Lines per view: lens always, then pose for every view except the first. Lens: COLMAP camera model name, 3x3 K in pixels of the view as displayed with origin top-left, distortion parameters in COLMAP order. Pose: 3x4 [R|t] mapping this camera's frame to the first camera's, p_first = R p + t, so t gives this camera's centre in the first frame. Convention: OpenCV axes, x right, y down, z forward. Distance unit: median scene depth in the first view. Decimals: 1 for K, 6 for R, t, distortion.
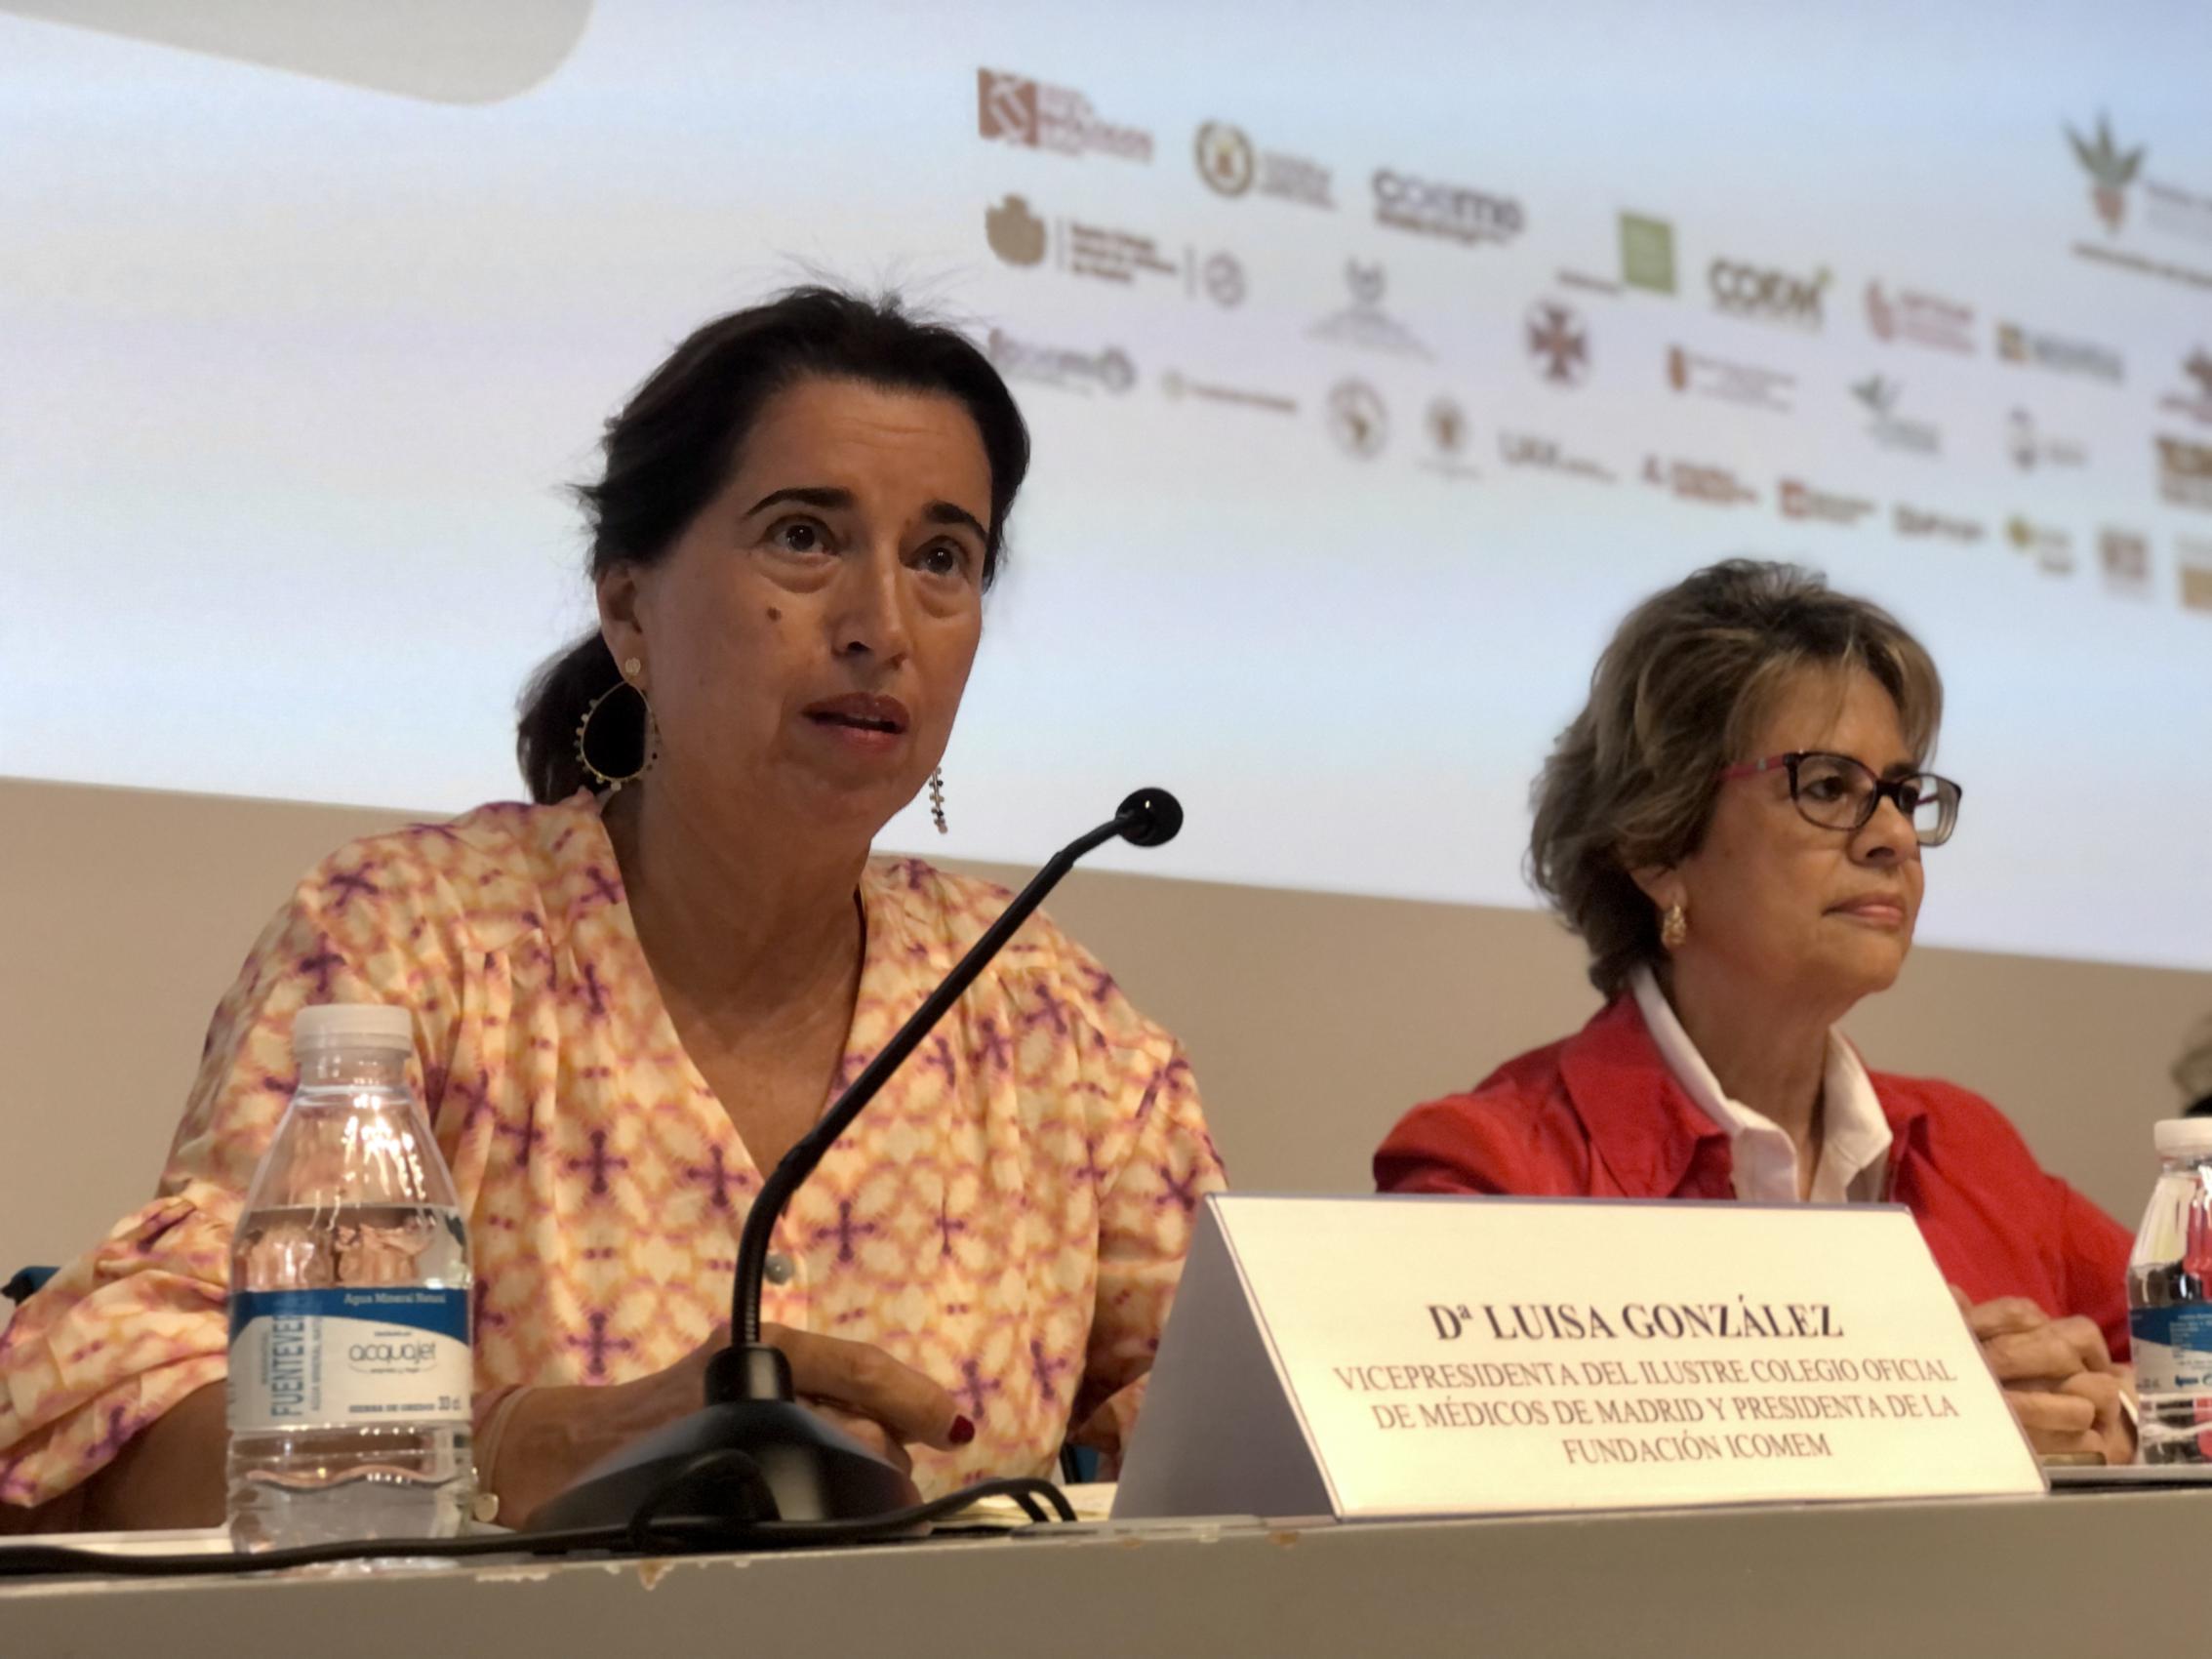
lens RADIAL K [[3553.0, 0, 1100.6], [0, 3553.0, 923.3], [0, 0, 1]] dist [0.030113, 0.292644]
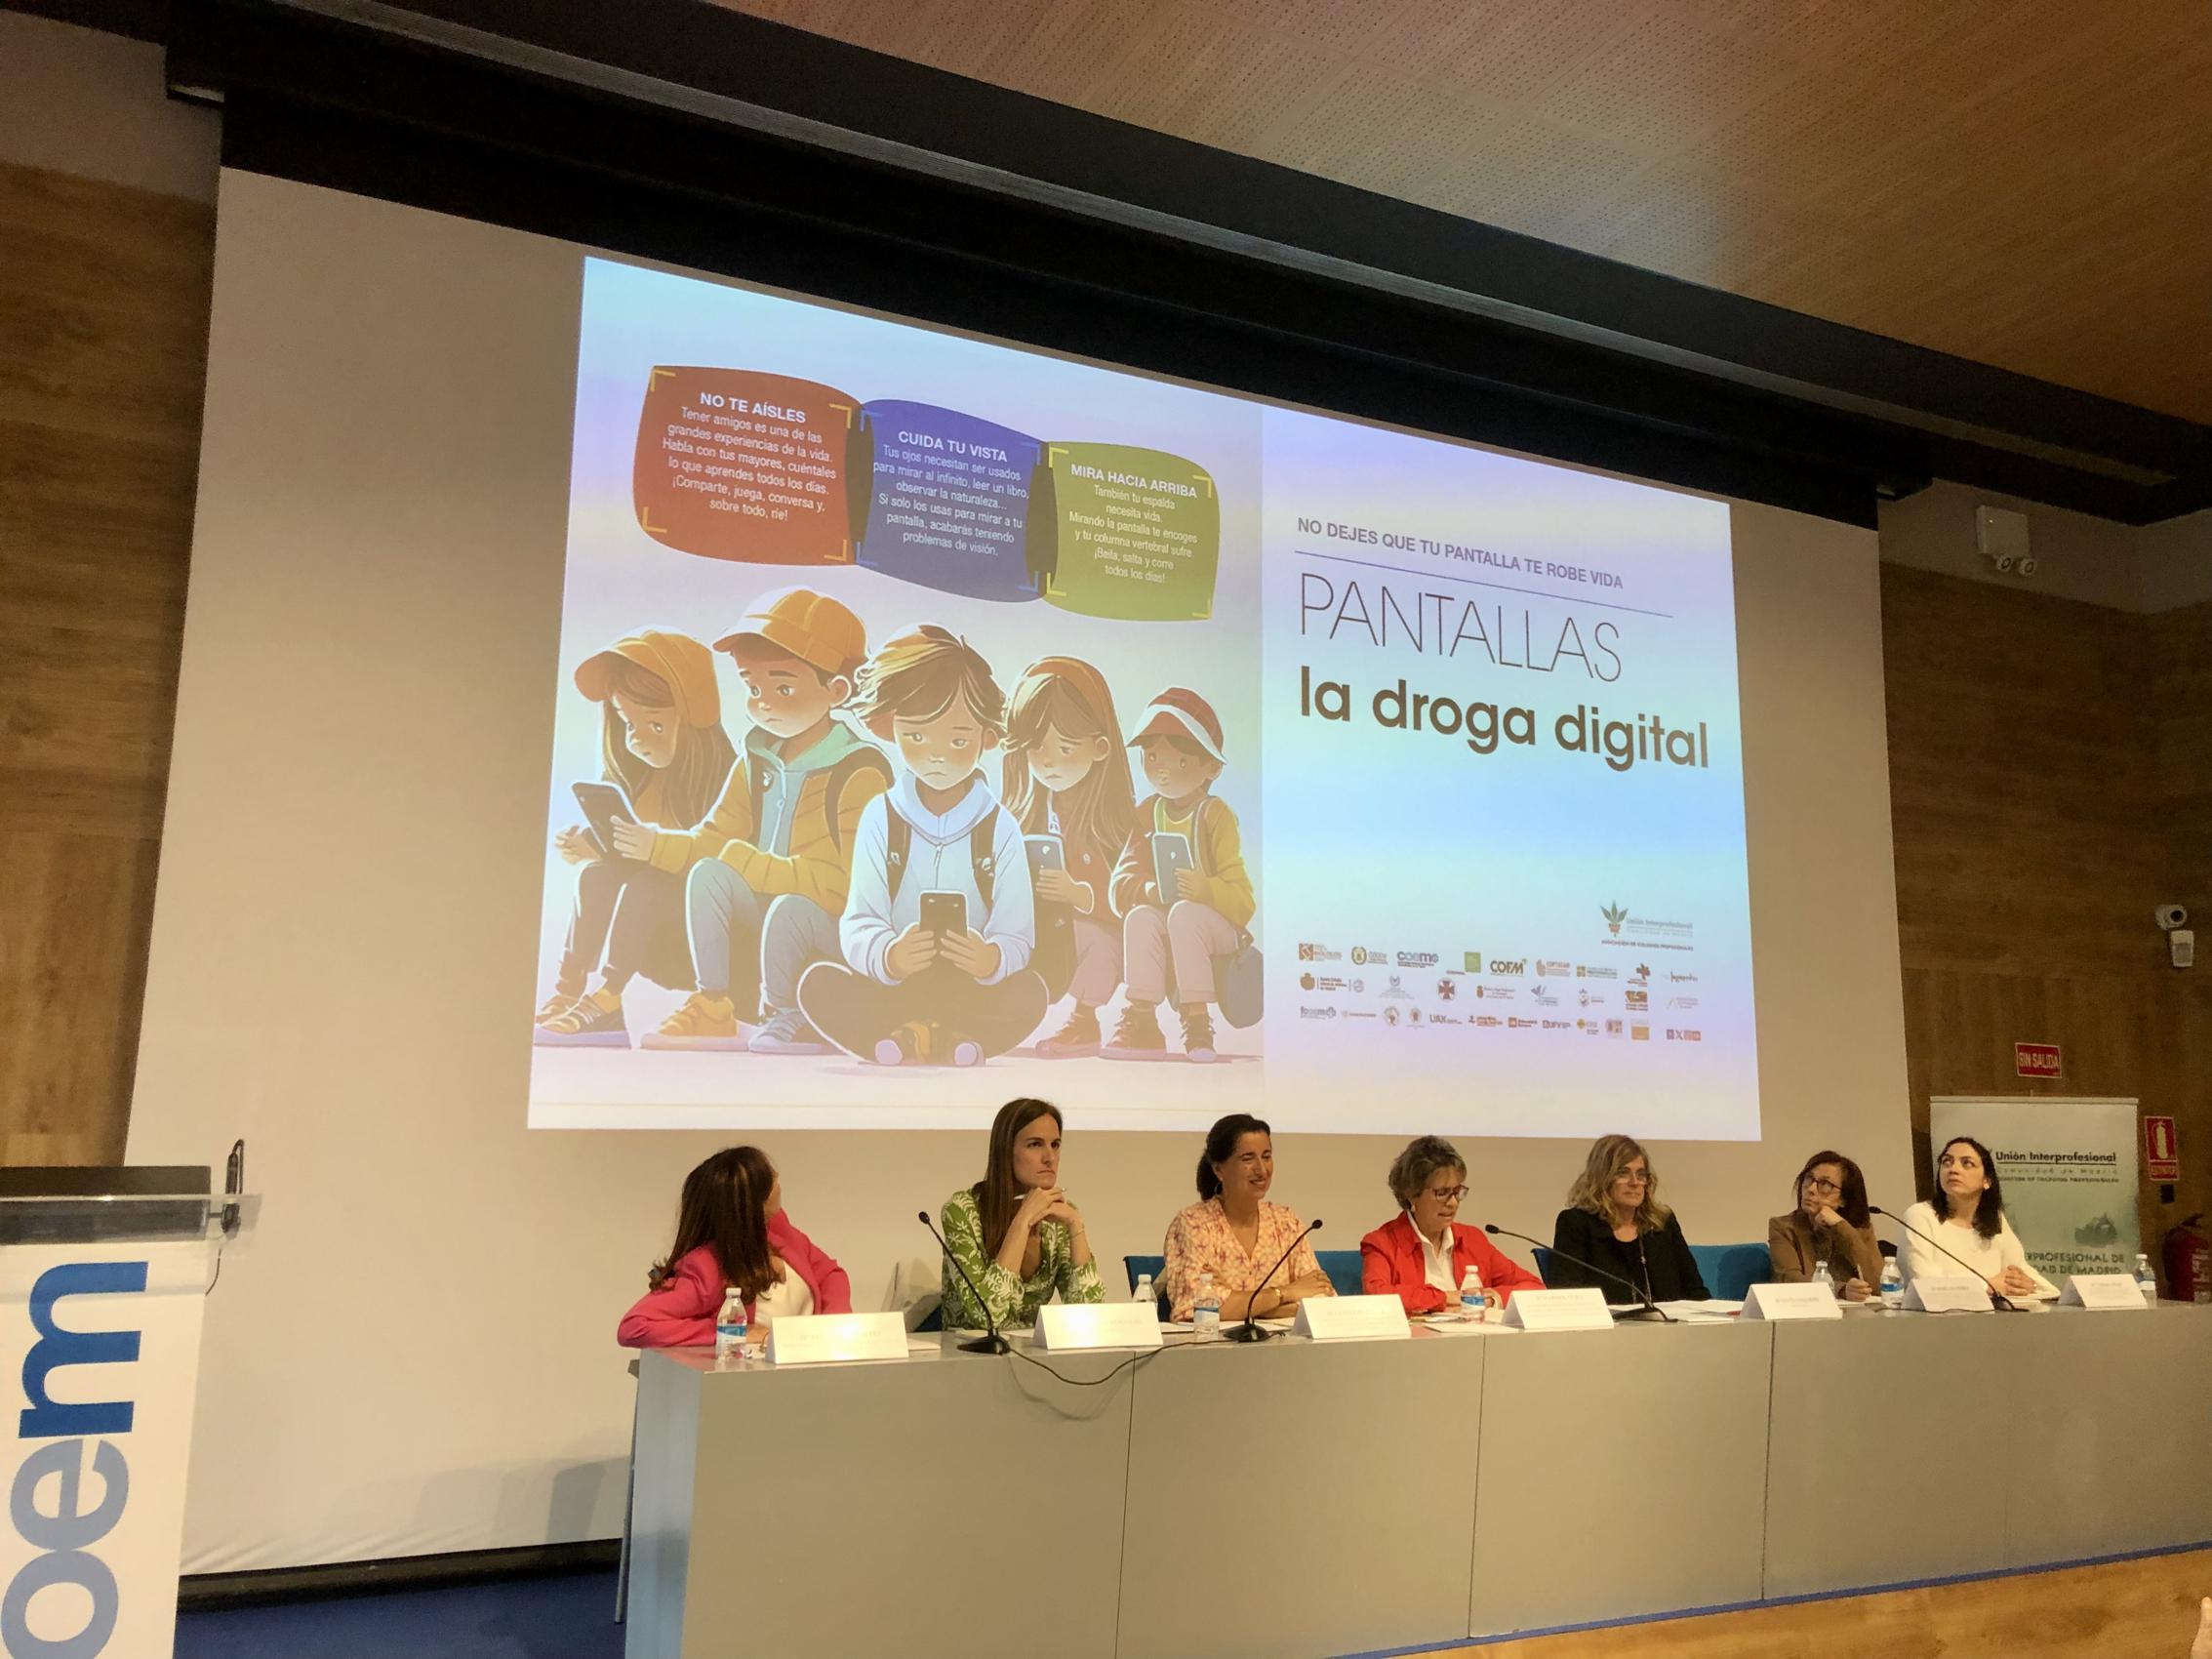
lens RADIAL K [[1803.0, 0, 1111.6], [0, 1803.0, 824.6], [0, 0, 1]] dist [0.040341, -0.056880]
pose [[0.985642, 0.020779, -0.167566, 0.104243], [-0.022666, 0.999699, -0.009357, -0.357009], [0.167321, 0.013021, 0.985816, -1.189635]]
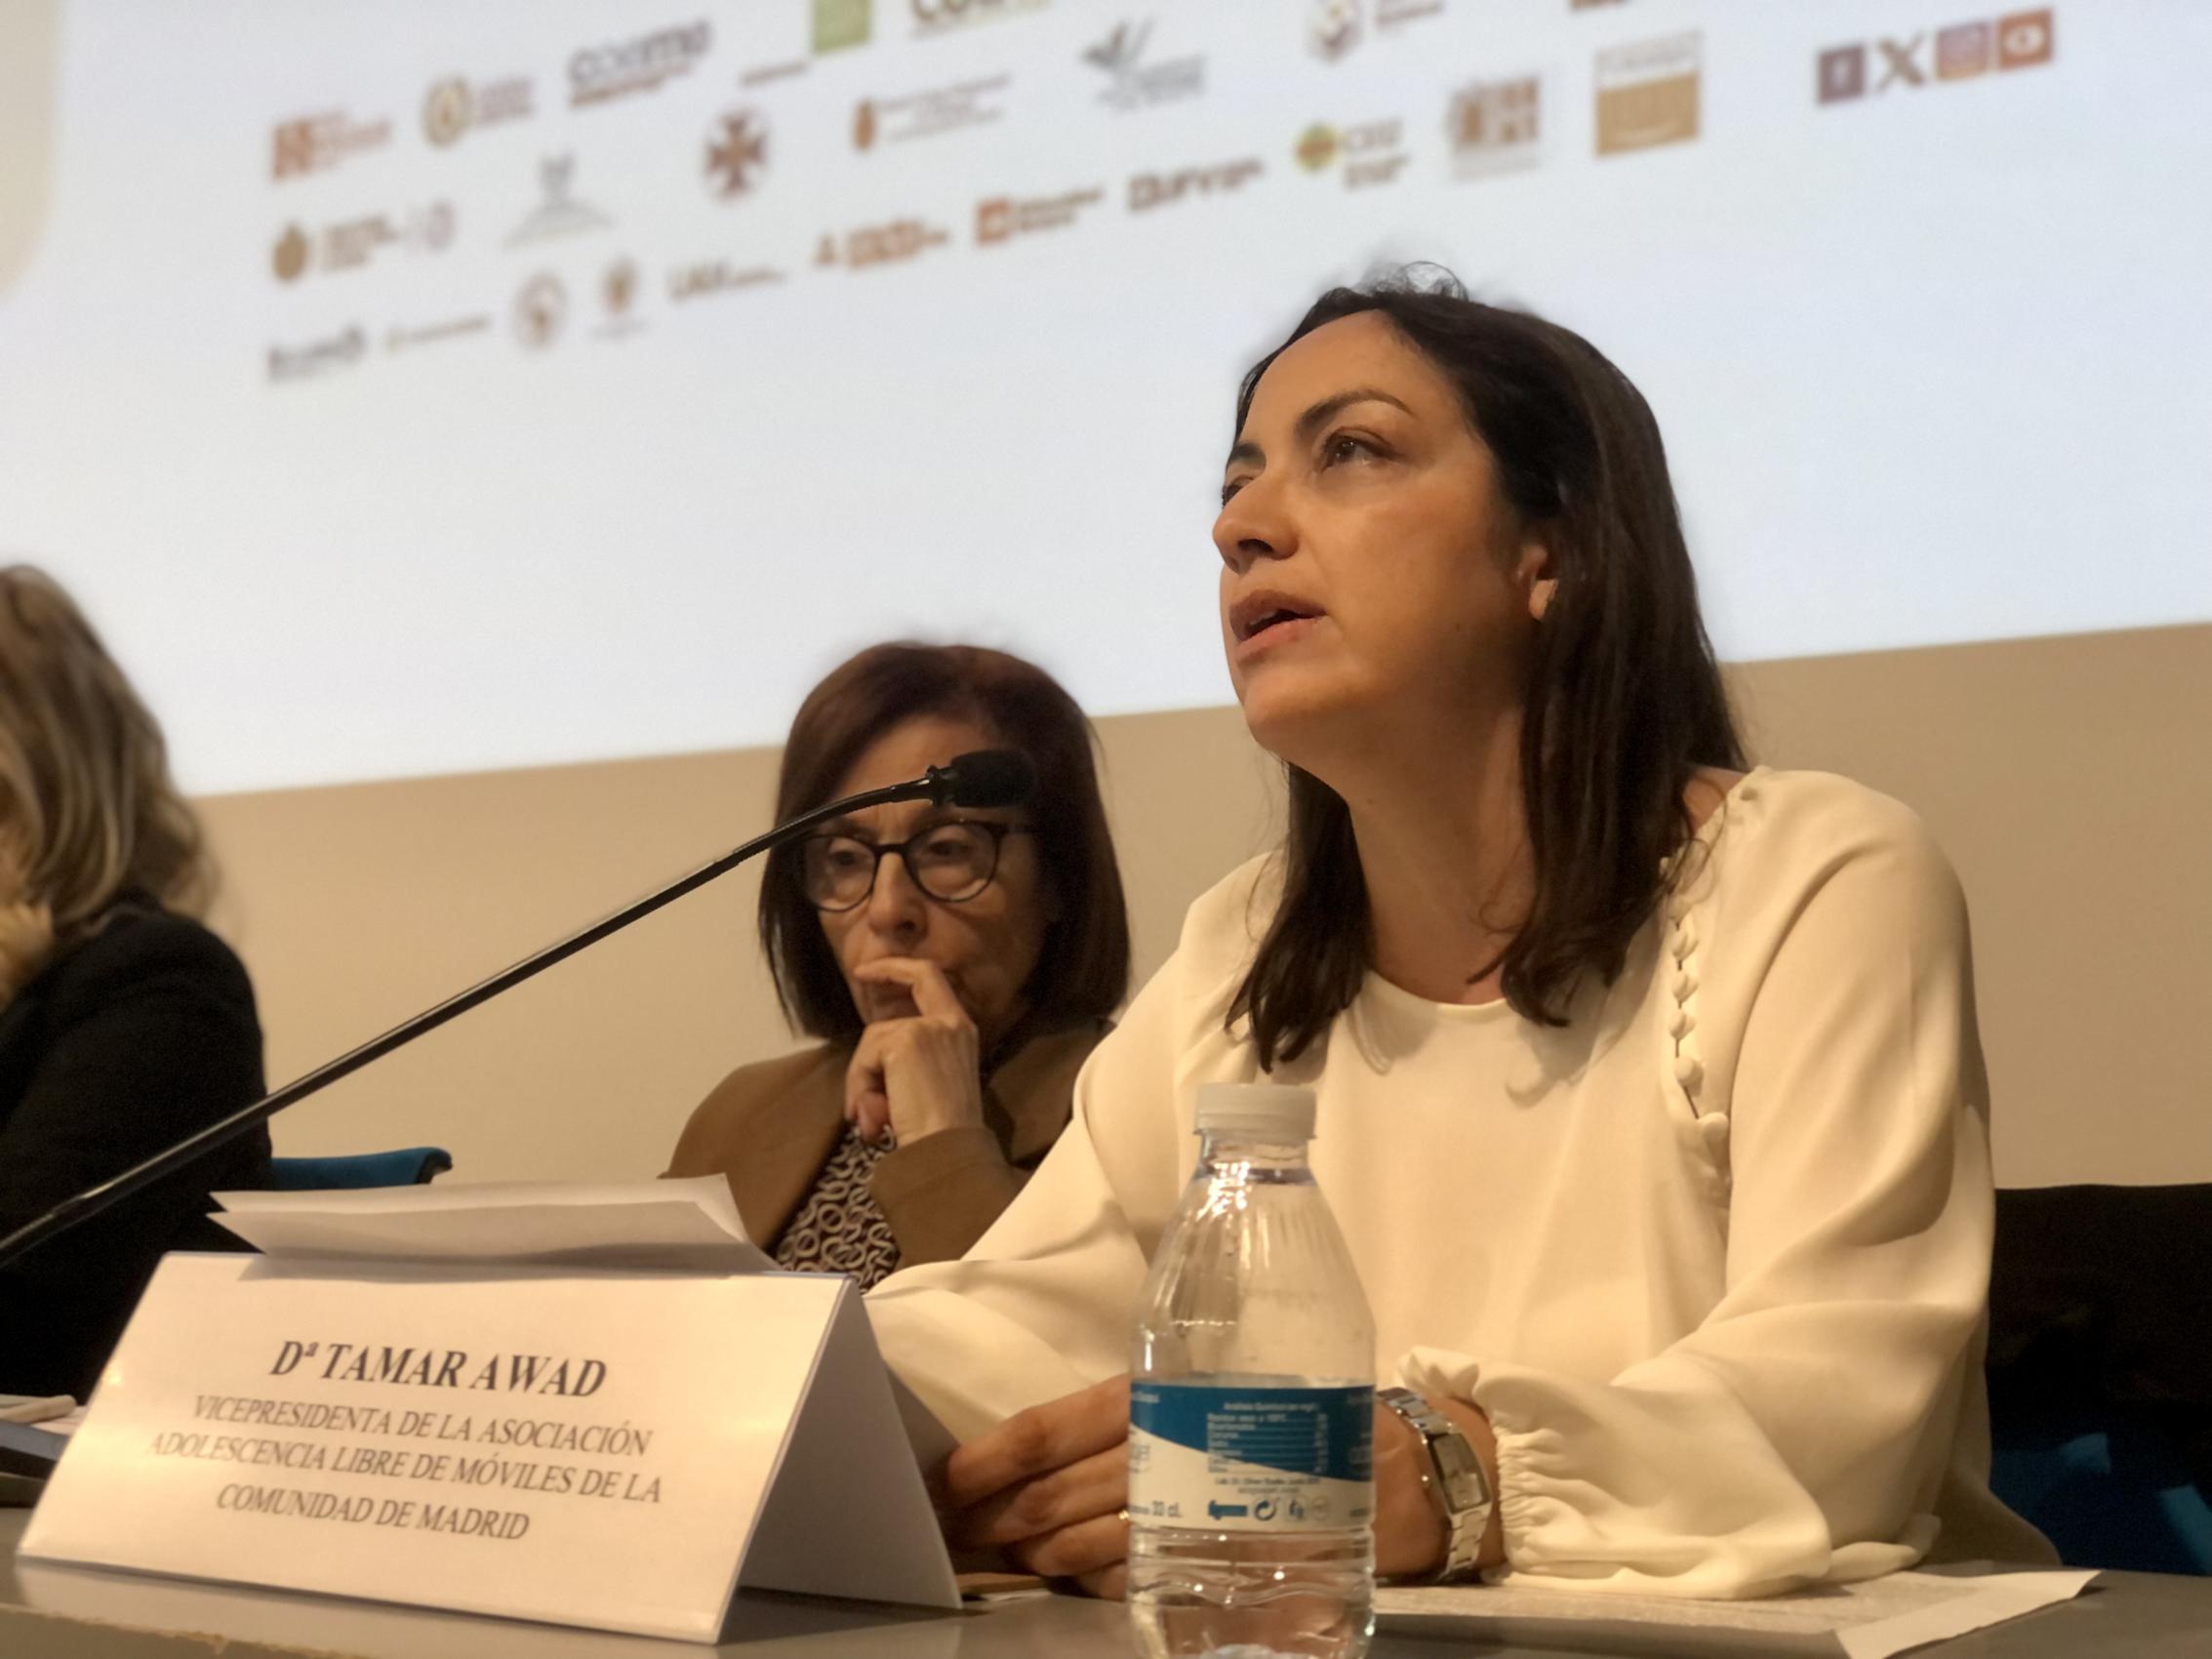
lens RADIAL K [[3553.0, 0, 1100.6], [0, 3553.0, 923.3], [0, 0, 1]] dist [0.030113, 0.292644]
pose [[0.289549, -0.025453, -0.956825, 1.202312], [0.129316, 0.991521, 0.012757, 0.050471], [0.948388, -0.127427, 0.290385, 0.874414]]
